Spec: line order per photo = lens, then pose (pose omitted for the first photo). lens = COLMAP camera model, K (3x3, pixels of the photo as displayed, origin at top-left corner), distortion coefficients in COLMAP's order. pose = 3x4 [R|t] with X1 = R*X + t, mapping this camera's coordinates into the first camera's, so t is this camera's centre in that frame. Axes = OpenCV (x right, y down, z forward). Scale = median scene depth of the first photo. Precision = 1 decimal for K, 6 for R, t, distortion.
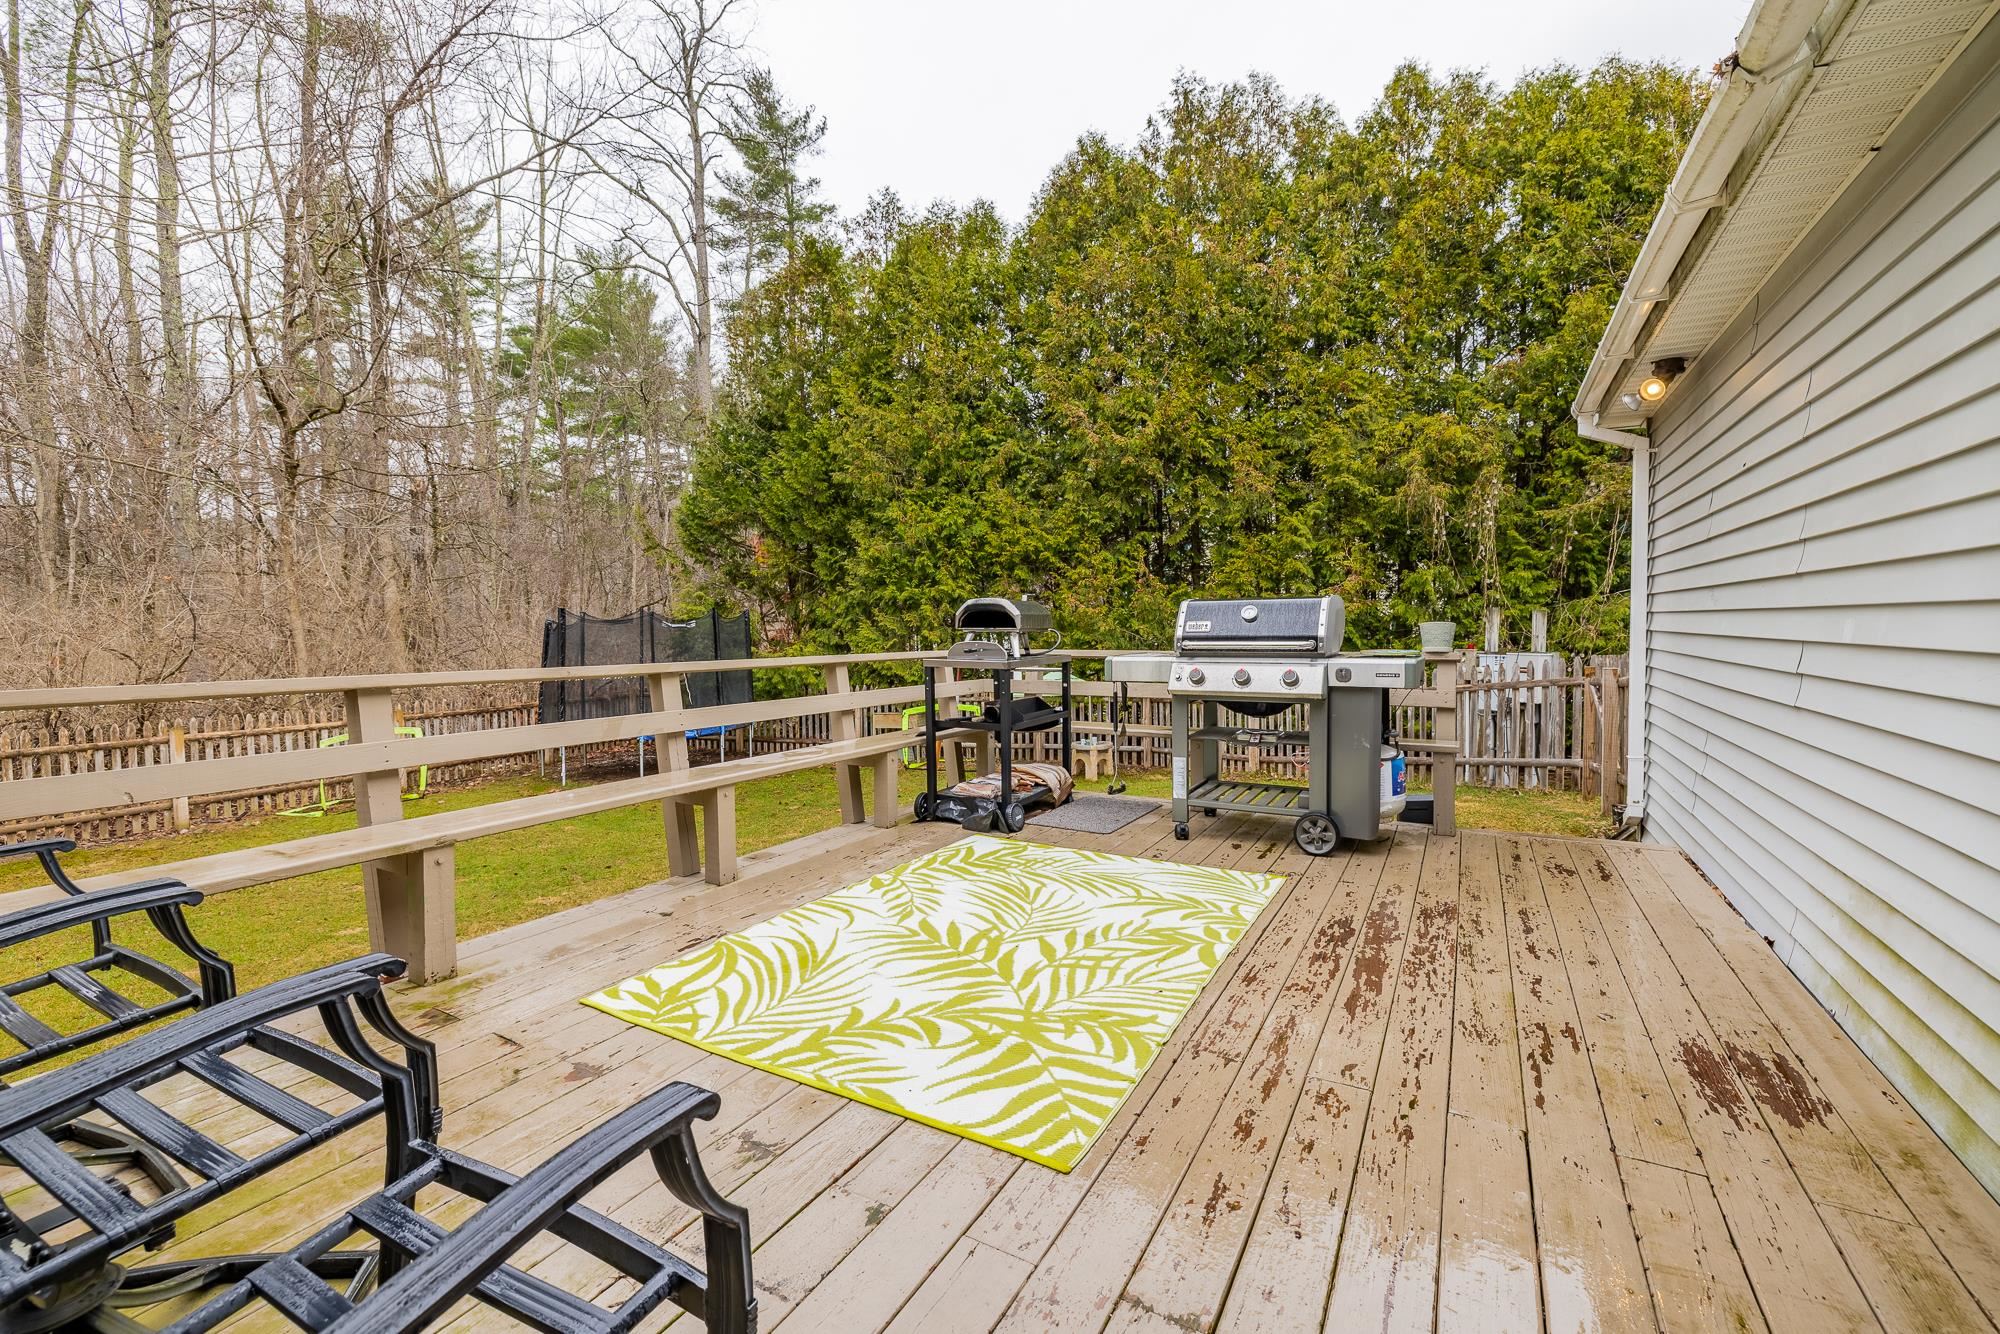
lens RADIAL K [[873.6, 0, 1002.8], [0, 873.6, 663.0], [0, 0, 1]] dist [0.000478, -0.000348]
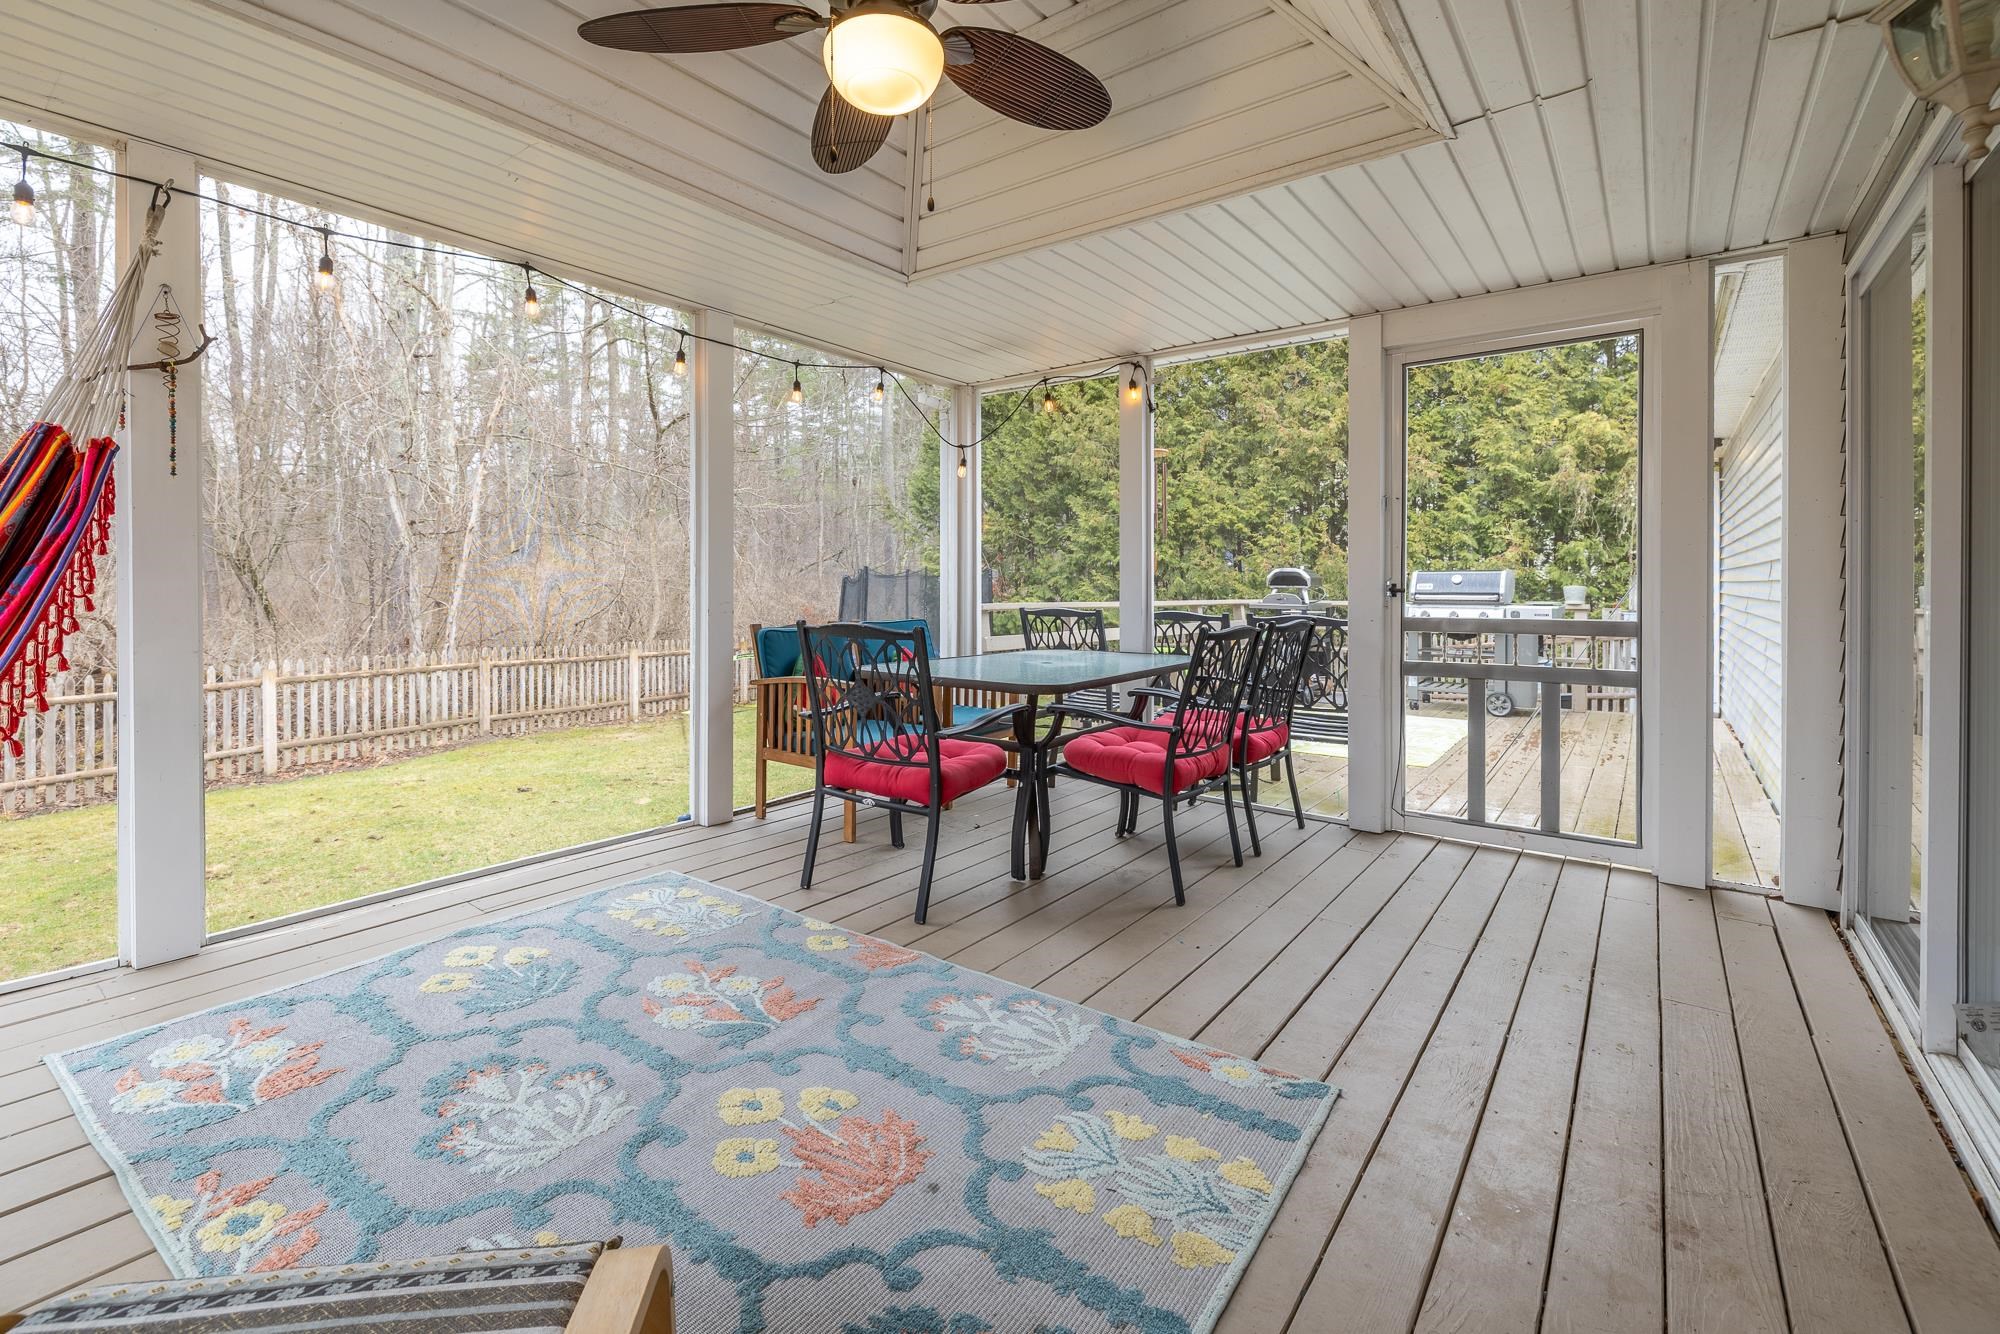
lens RADIAL K [[873.6, 0, 1002.9], [0, 873.6, 589.4], [0, 0, 1]] dist [0.000478, -0.000348]
pose [[0.989980, 0.014730, -0.140439, -0.114011], [-0.019679, 0.999231, -0.033917, 0.012410], [0.139831, 0.036341, 0.989508, -0.262463]]
